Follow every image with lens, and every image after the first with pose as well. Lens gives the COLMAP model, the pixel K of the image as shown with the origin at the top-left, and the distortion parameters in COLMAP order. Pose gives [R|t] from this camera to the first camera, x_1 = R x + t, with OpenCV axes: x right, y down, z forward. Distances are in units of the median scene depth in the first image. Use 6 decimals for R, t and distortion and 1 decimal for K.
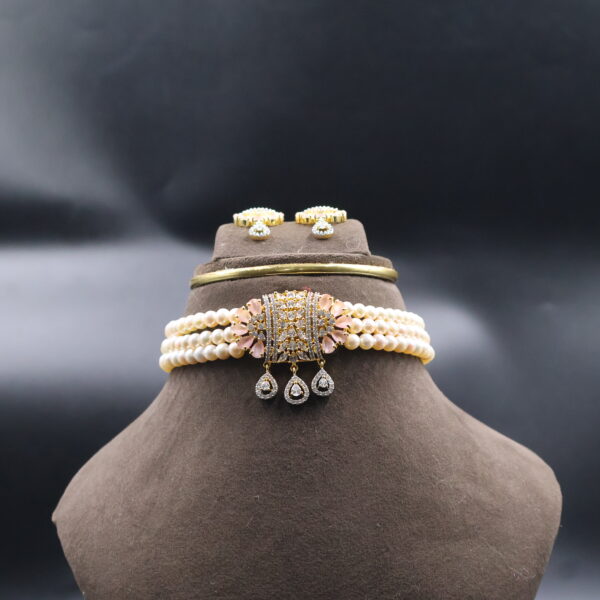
lens RADIAL K [[1525.0, 0, 300.0], [0, 1525.0, 300.0], [0, 0, 1]] dist [0.033352, -0.207181]
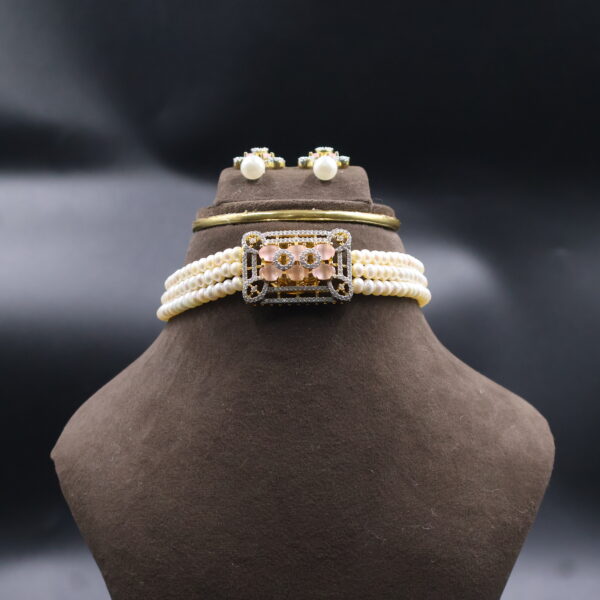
lens RADIAL K [[1640.1, 0, 300.0], [0, 1640.1, 300.0], [0, 0, 1]] dist [0.009111, 0.405321]
pose [[0.999615, 0.026502, -0.008260, 0.009733], [-0.026170, 0.998935, 0.038002, -0.005873], [0.009258, -0.037771, 0.999244, -0.086693]]
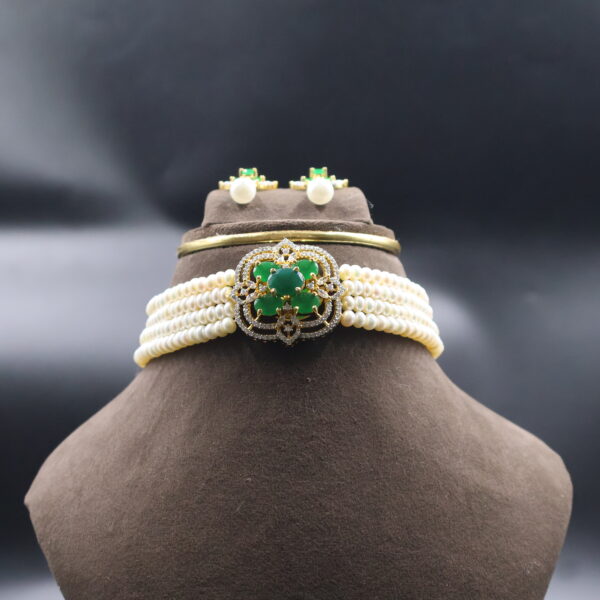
lens RADIAL K [[1525.0, 0, 300.0], [0, 1525.0, 300.0], [0, 0, 1]] dist [0.033352, -0.207181]
pose [[0.999523, 0.019589, 0.023882, -0.020600], [-0.019528, 0.999805, -0.002773, 0.021493], [-0.023932, 0.002305, 0.999711, 0.073861]]
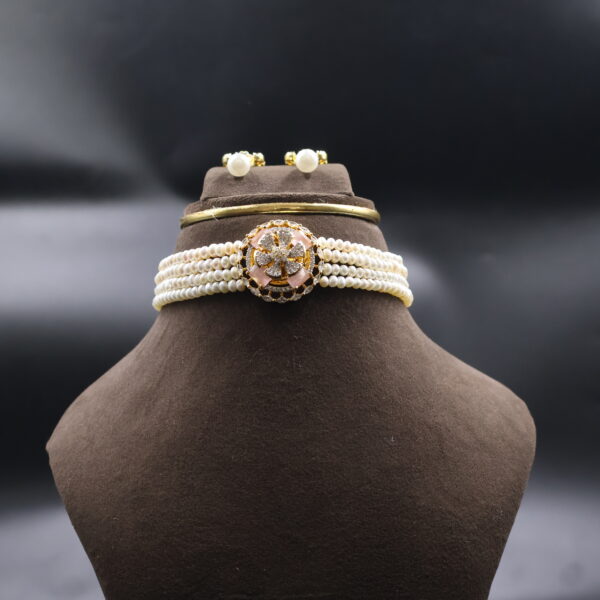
lens RADIAL K [[1226.5, 0, 300.0], [0, 1226.5, 300.0], [0, 0, 1]] dist [-0.003685, 0.045244]
pose [[0.999953, 0.006955, 0.006712, 0.004753], [-0.007157, 0.999506, 0.030593, 0.016700], [-0.006496, -0.030639, 0.999509, 0.176724]]
